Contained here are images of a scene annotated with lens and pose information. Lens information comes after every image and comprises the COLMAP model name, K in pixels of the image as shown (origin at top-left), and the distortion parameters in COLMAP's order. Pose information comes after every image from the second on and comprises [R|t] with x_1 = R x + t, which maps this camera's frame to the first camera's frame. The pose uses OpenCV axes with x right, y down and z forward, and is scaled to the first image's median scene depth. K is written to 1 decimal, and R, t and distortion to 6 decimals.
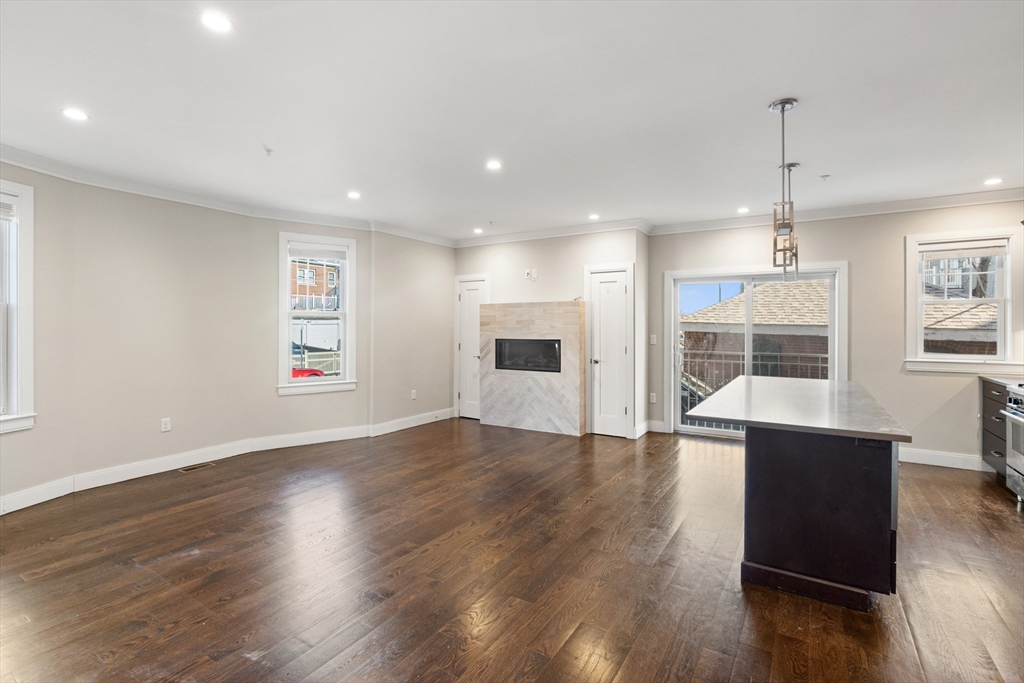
lens RADIAL K [[473.4, 0, 518.7], [0, 473.4, 328.4], [0, 0, 1]] dist [-0.004856, -0.000273]
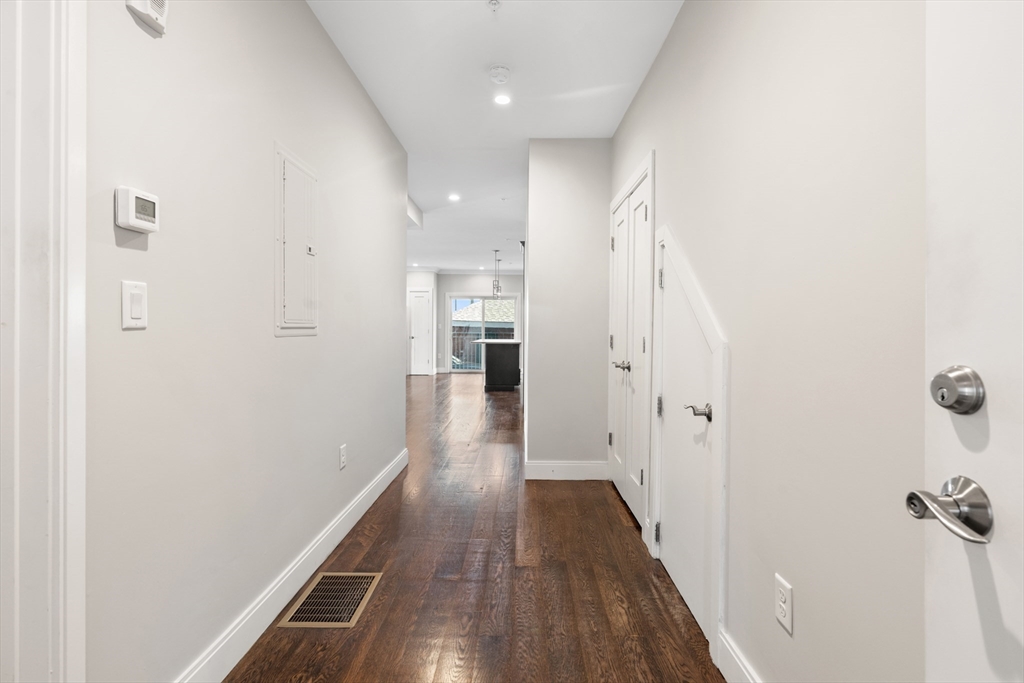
lens RADIAL K [[473.4, 0, 512.6], [0, 473.4, 331.5], [0, 0, 1]] dist [-0.004856, -0.000273]
pose [[0.861230, -0.000276, 0.508215, -0.465835], [-0.001721, 0.999993, 0.003460, 0.037902], [-0.508212, -0.003854, 0.861223, -0.872511]]
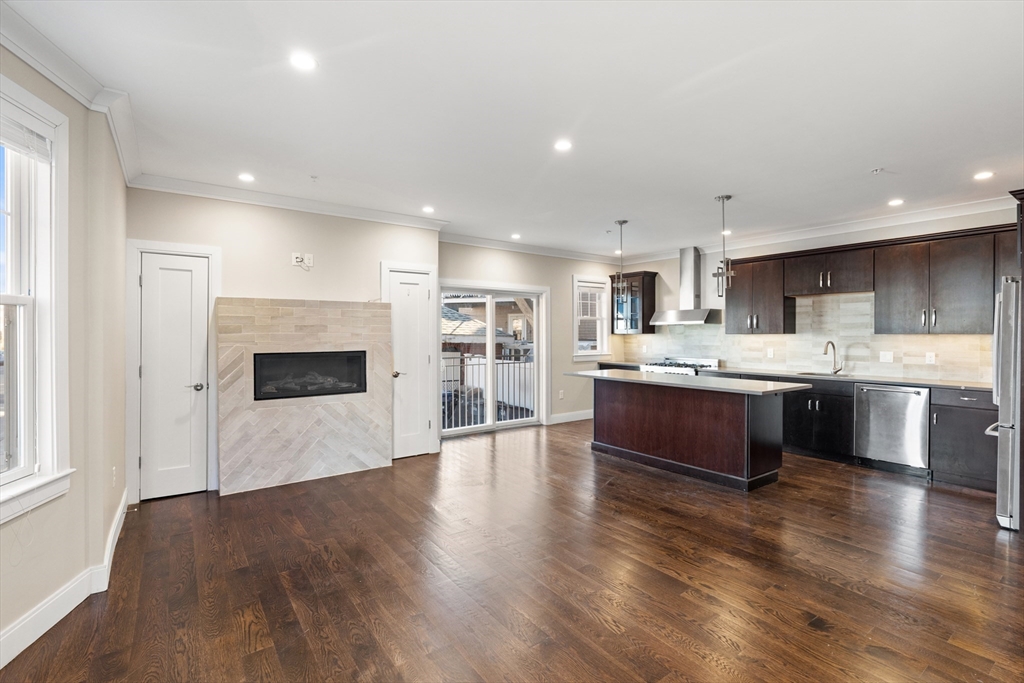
lens RADIAL K [[473.4, 0, 515.7], [0, 473.4, 335.9], [0, 0, 1]] dist [-0.004856, -0.000273]
pose [[0.375872, -0.006359, 0.926650, -0.543112], [0.005388, 0.999975, 0.004677, -0.003111], [-0.926656, 0.003235, 0.375896, 0.468387]]
